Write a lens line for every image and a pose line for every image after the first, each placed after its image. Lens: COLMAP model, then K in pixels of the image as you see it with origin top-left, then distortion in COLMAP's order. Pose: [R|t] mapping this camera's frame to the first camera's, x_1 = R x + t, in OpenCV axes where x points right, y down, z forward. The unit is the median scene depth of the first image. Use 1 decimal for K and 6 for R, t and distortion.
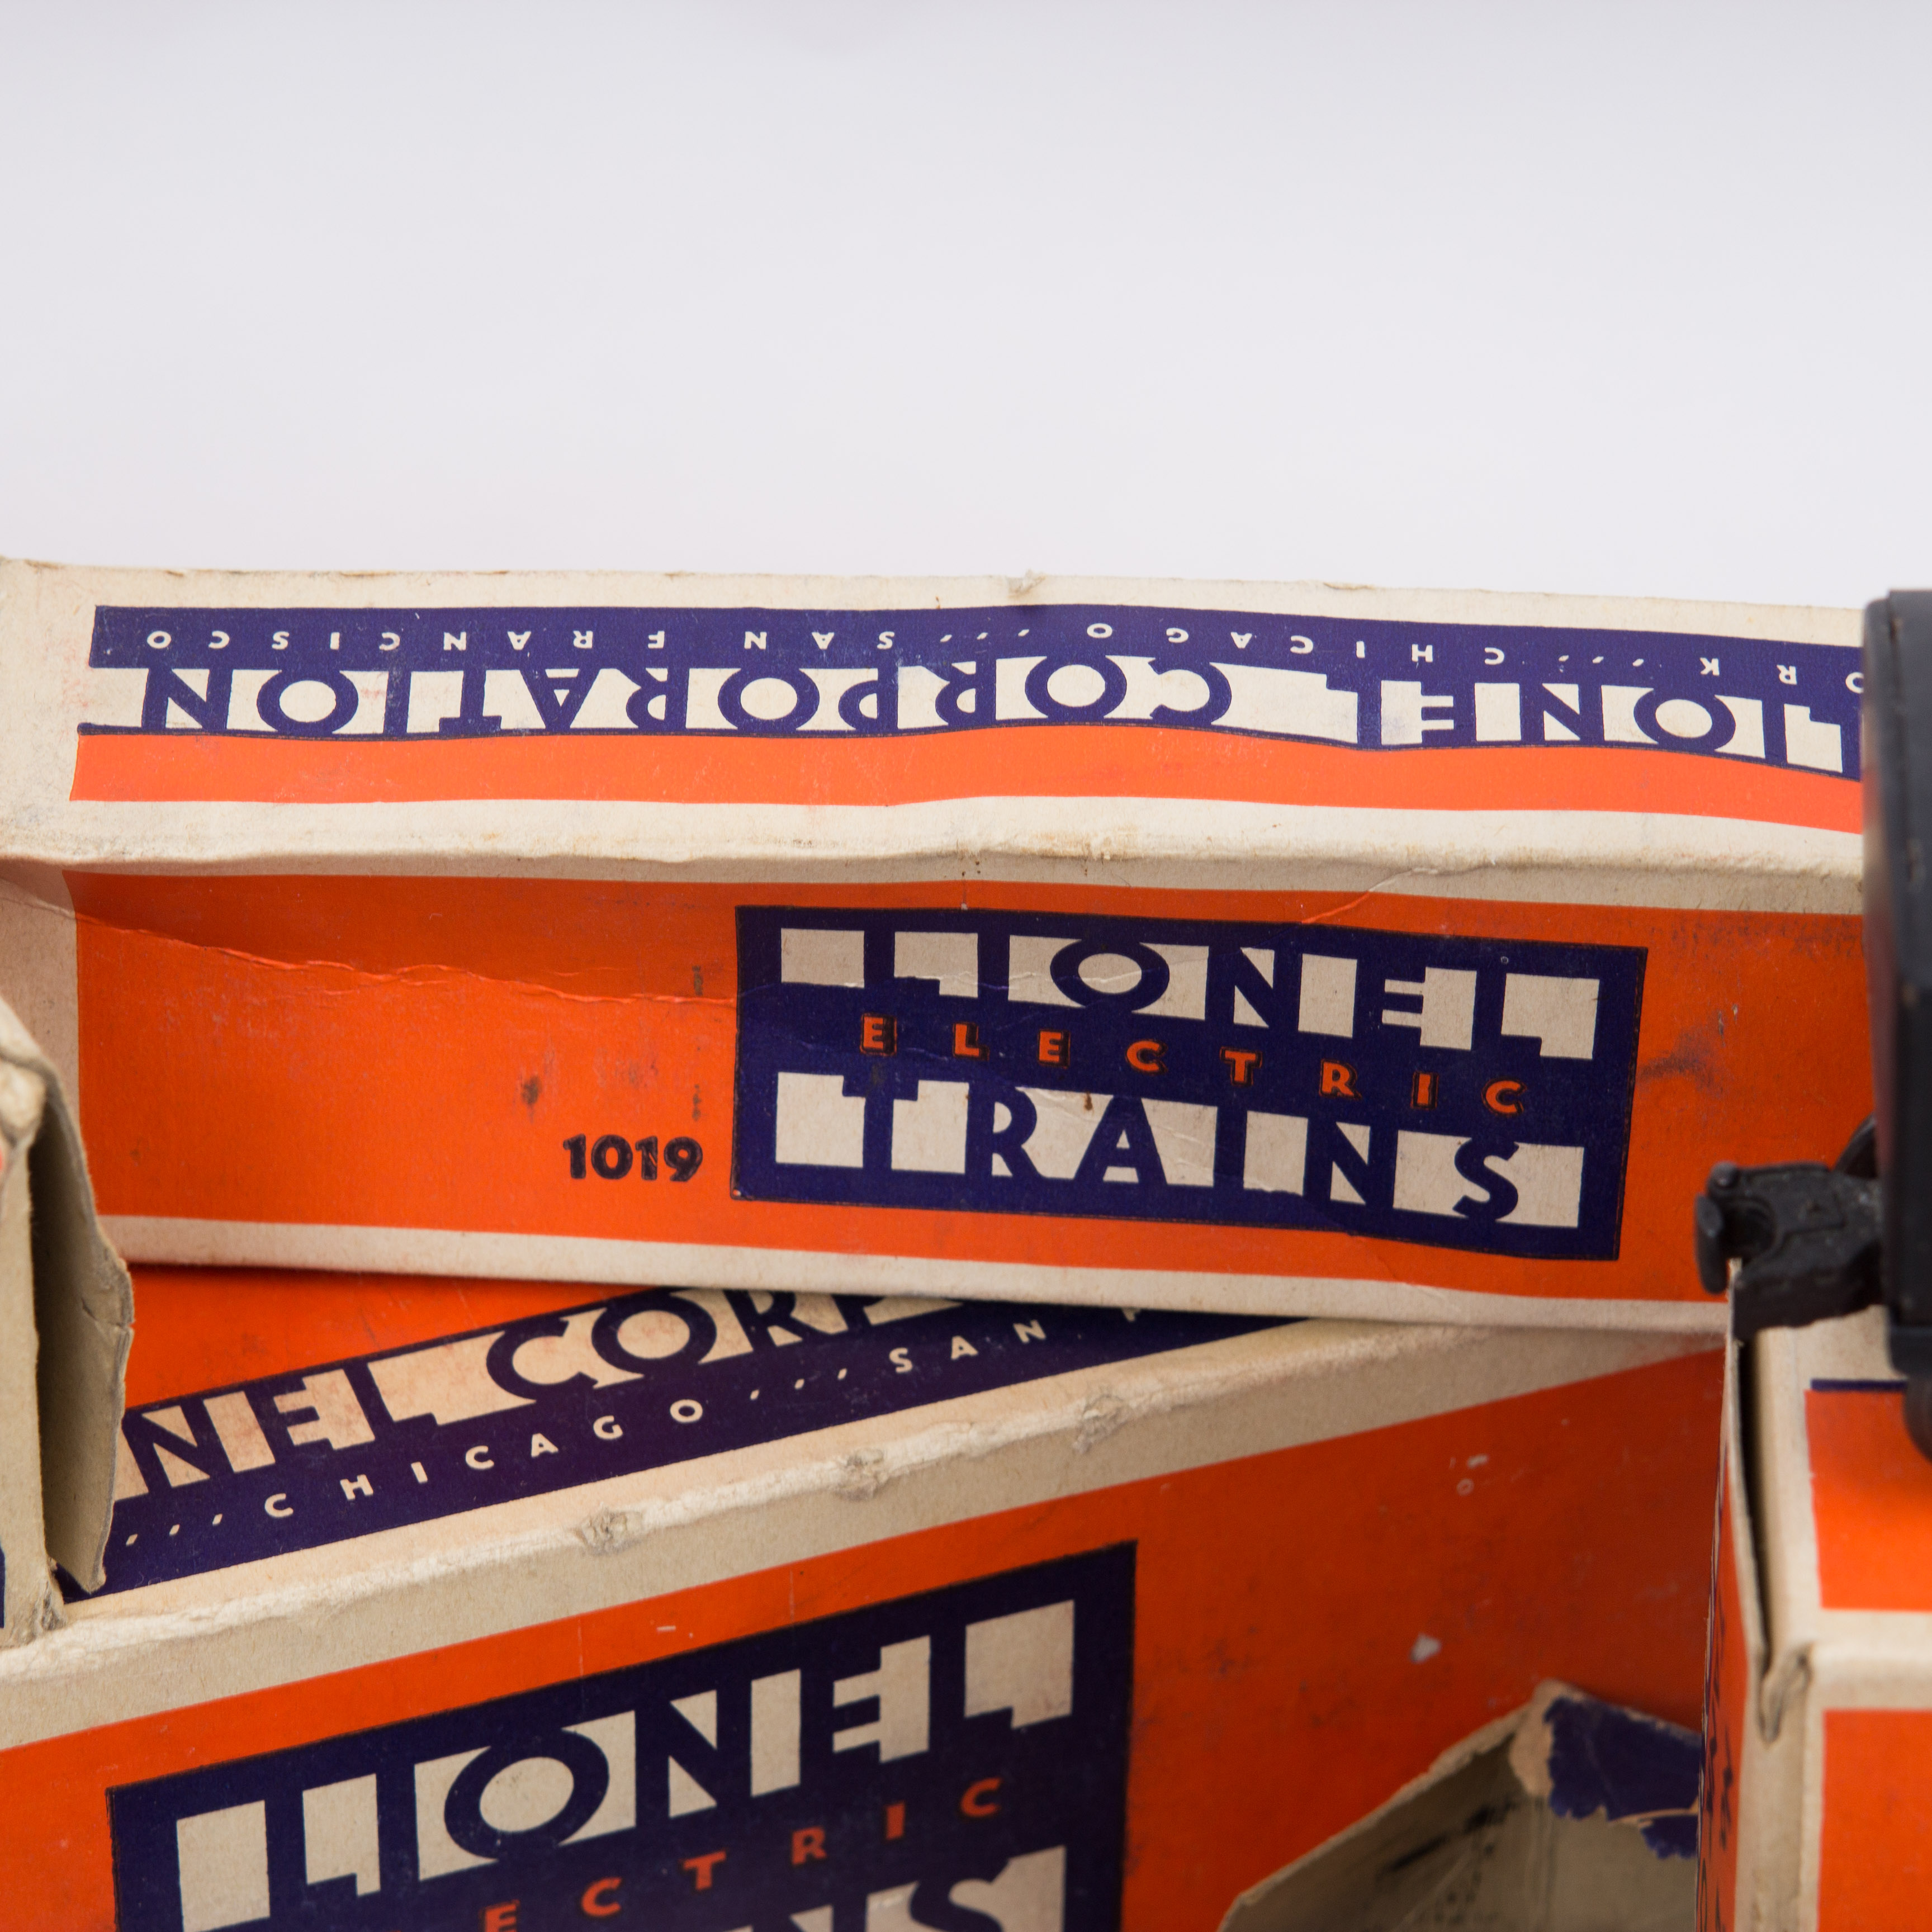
lens RADIAL K [[8960.4, 0, 955.3], [0, 8960.4, 964.9], [0, 0, 1]] dist [0.133485, -0.332154]
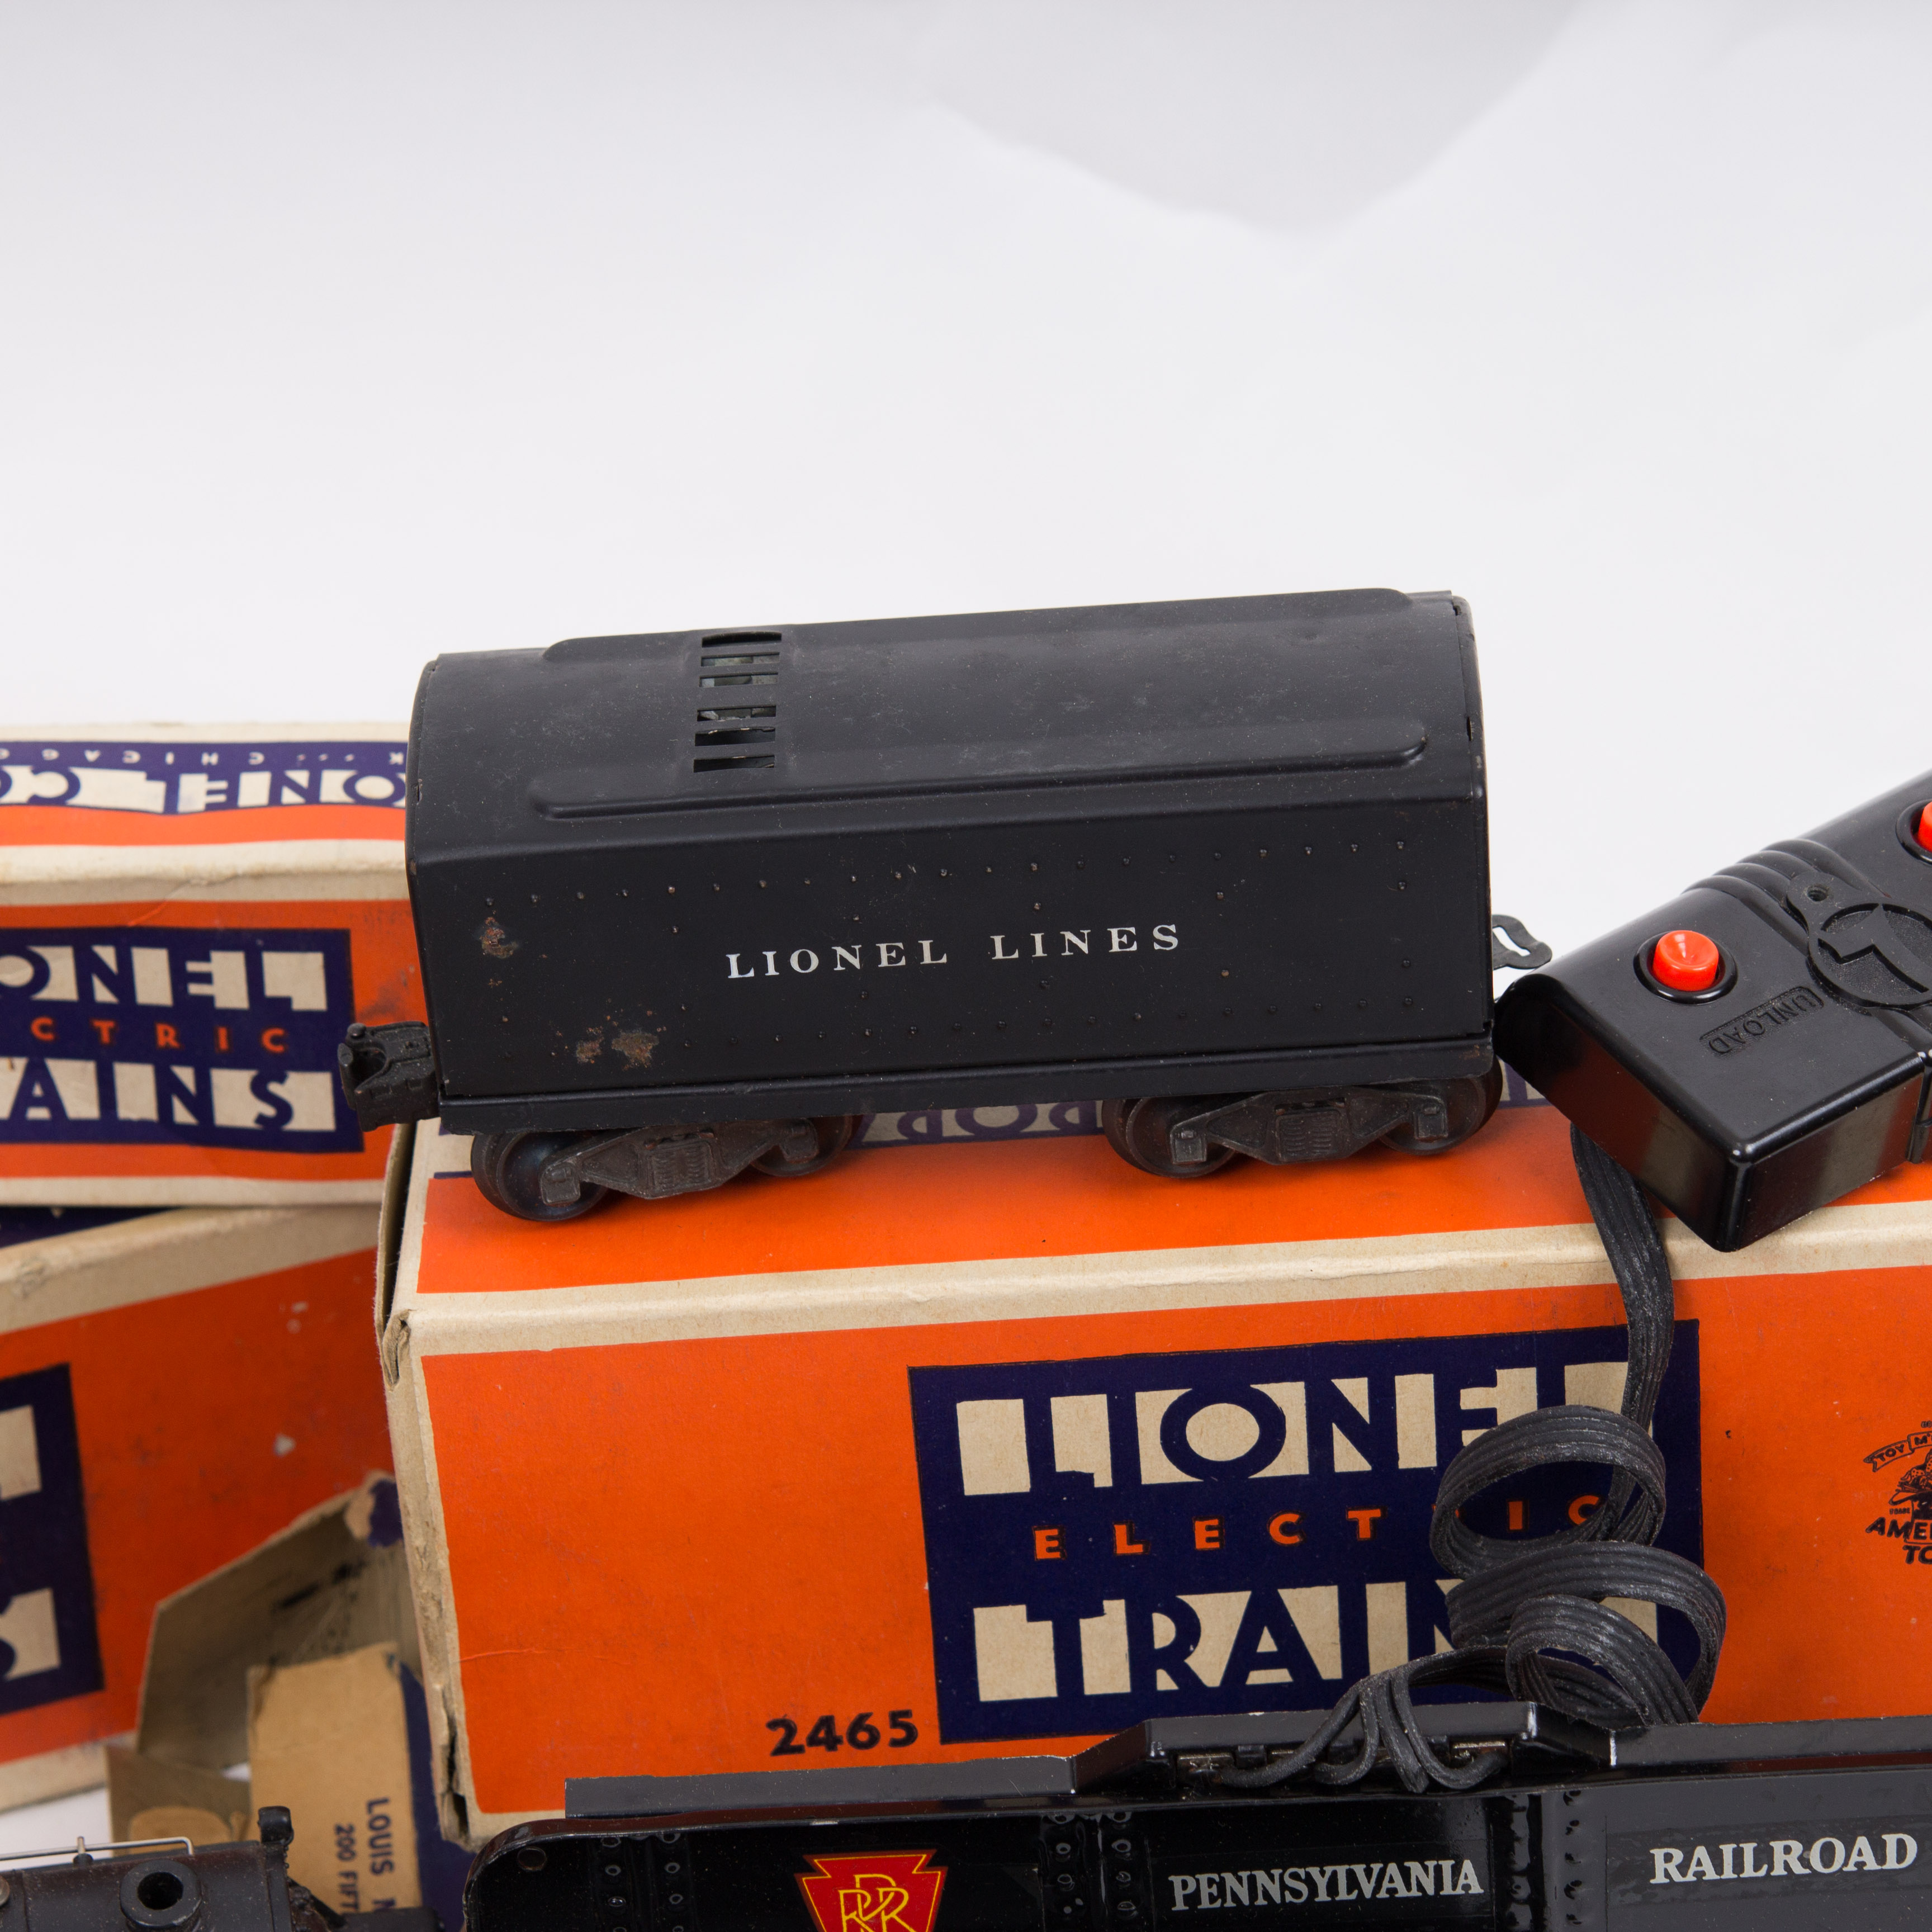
lens RADIAL K [[7391.5, 0, 951.9], [0, 7391.5, 962.1], [0, 0, 1]] dist [0.041852, 0.331000]
pose [[0.998654, -0.050906, 0.009893, 0.164765], [0.051751, 0.990577, -0.126803, 0.167718], [-0.003344, 0.127144, 0.991879, -0.261420]]
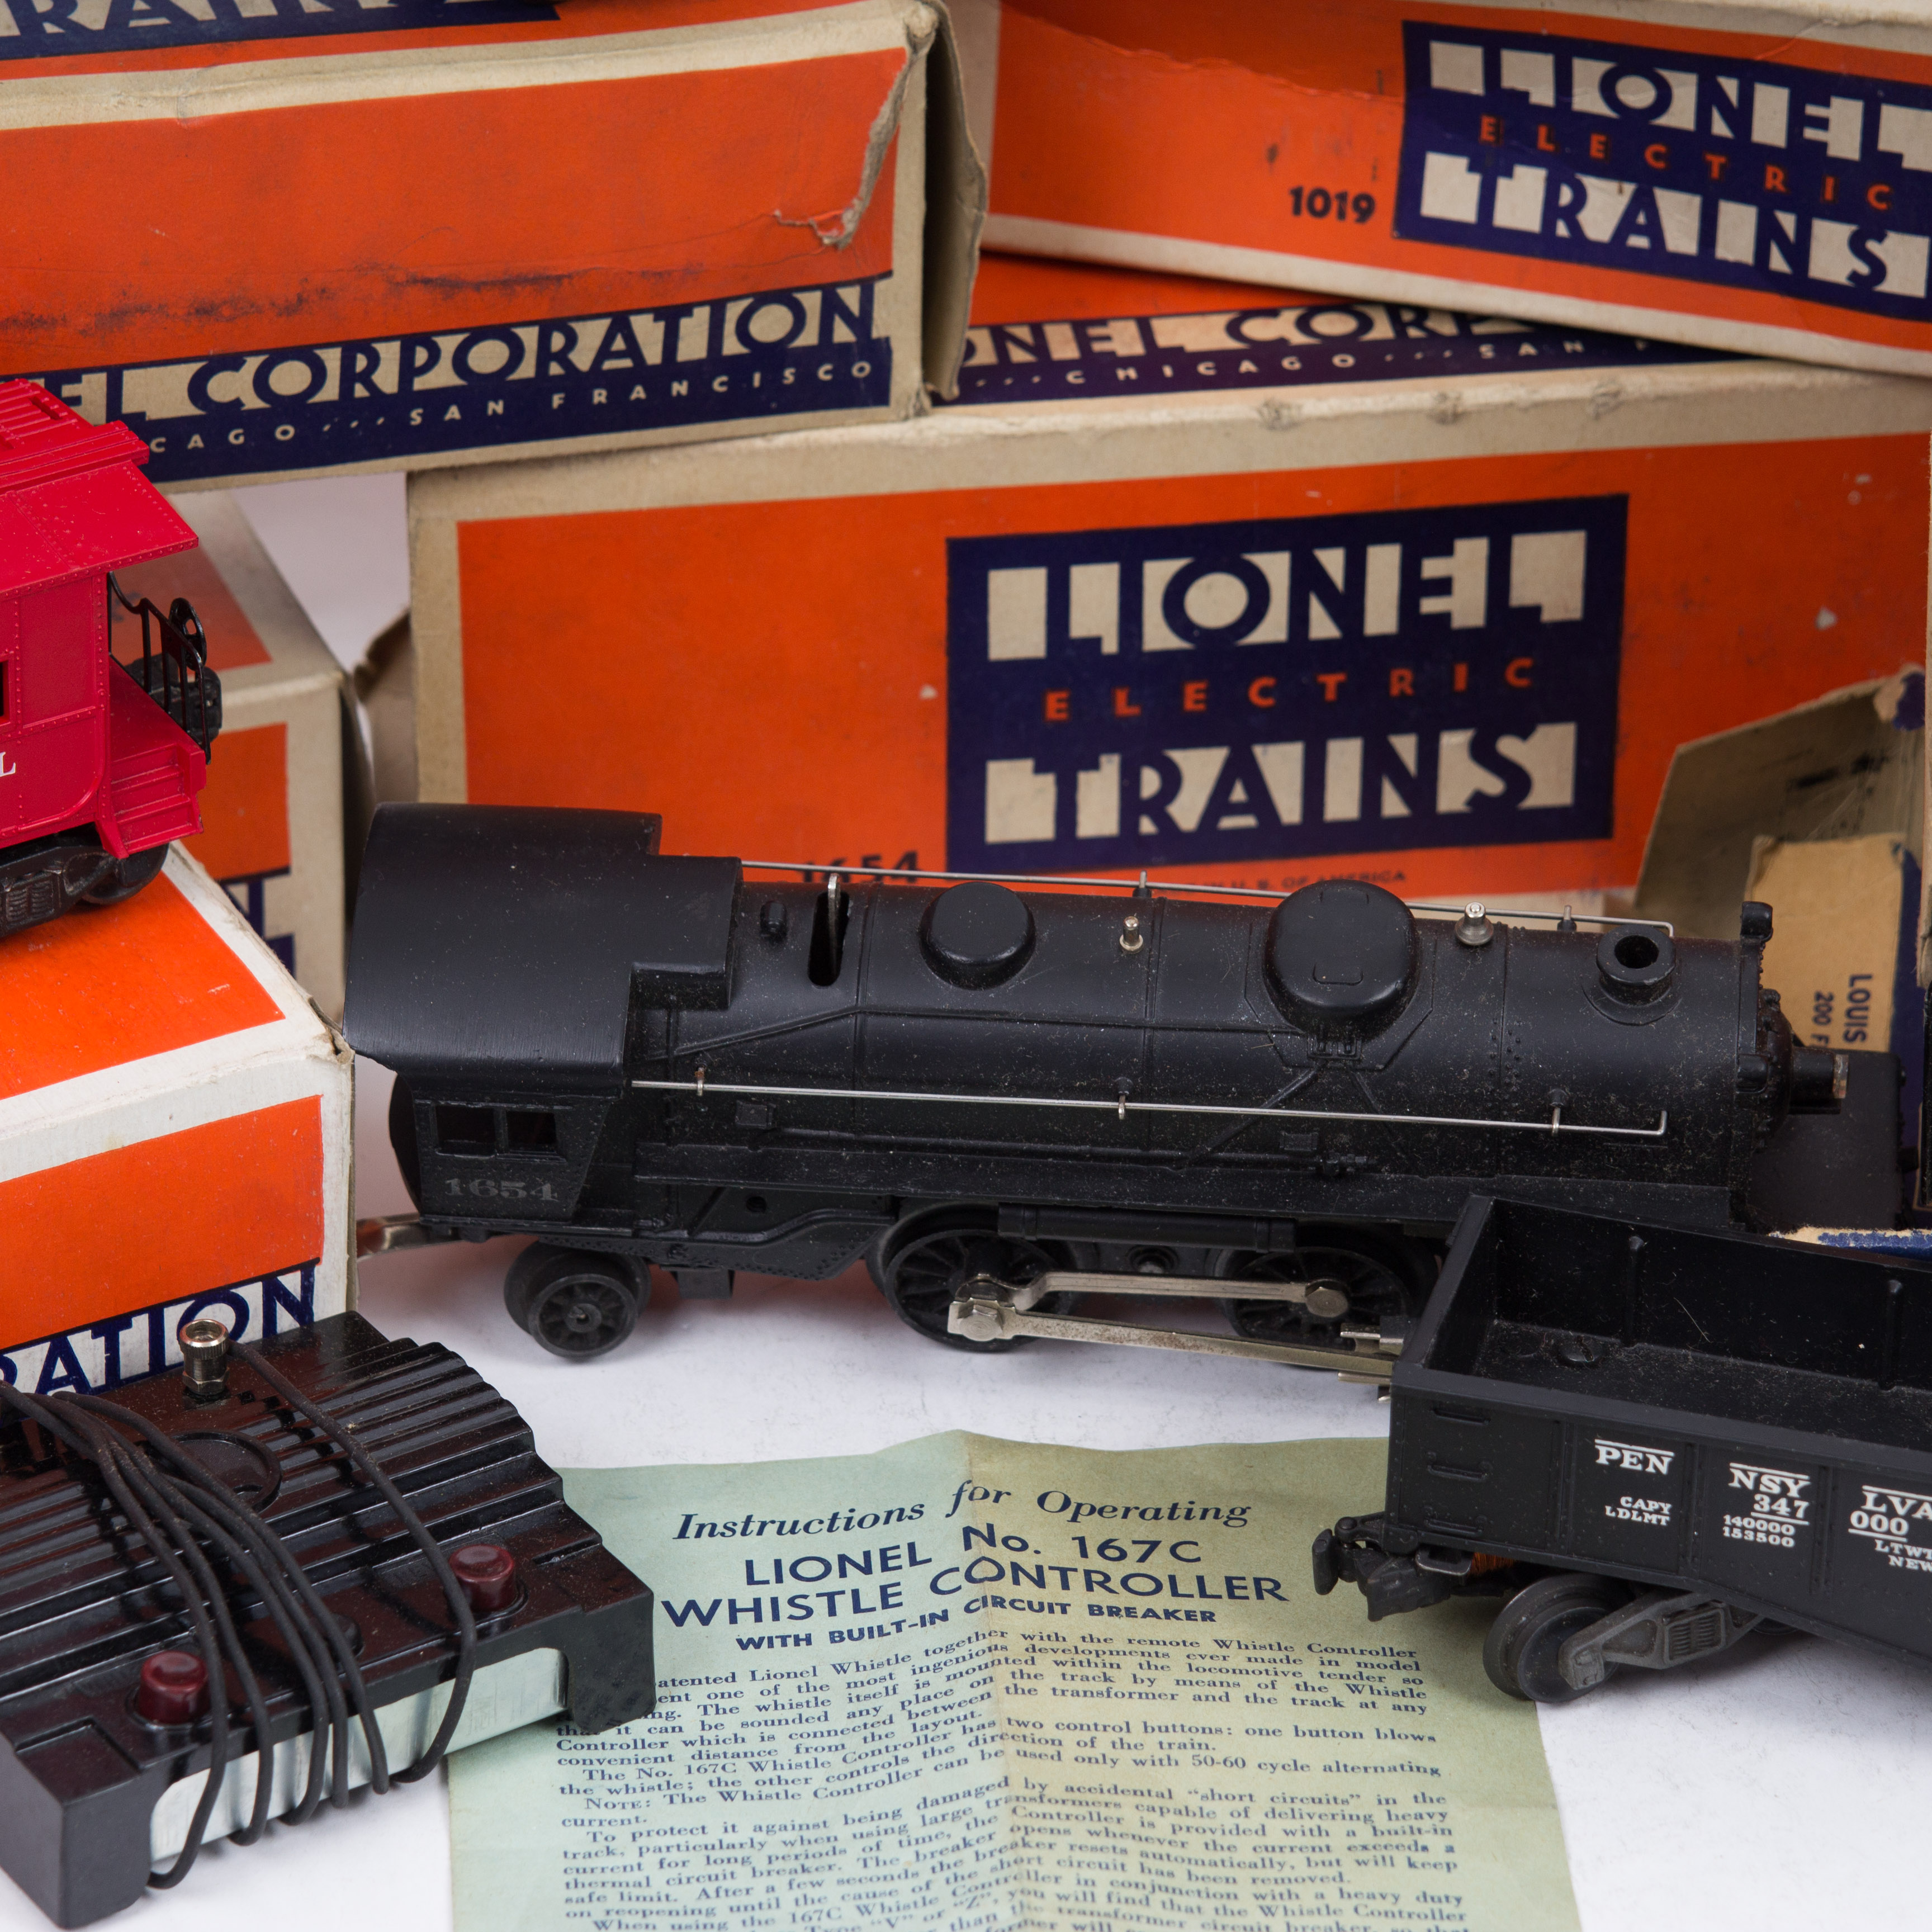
lens RADIAL K [[8754.0, 0, 952.7], [0, 8754.0, 965.6], [0, 0, 1]] dist [0.103075, 0.715951]
pose [[0.976044, 0.107888, -0.188942, 0.205462], [-0.129506, 0.985891, -0.106052, 0.327424], [0.174835, 0.127981, 0.976245, -0.497584]]
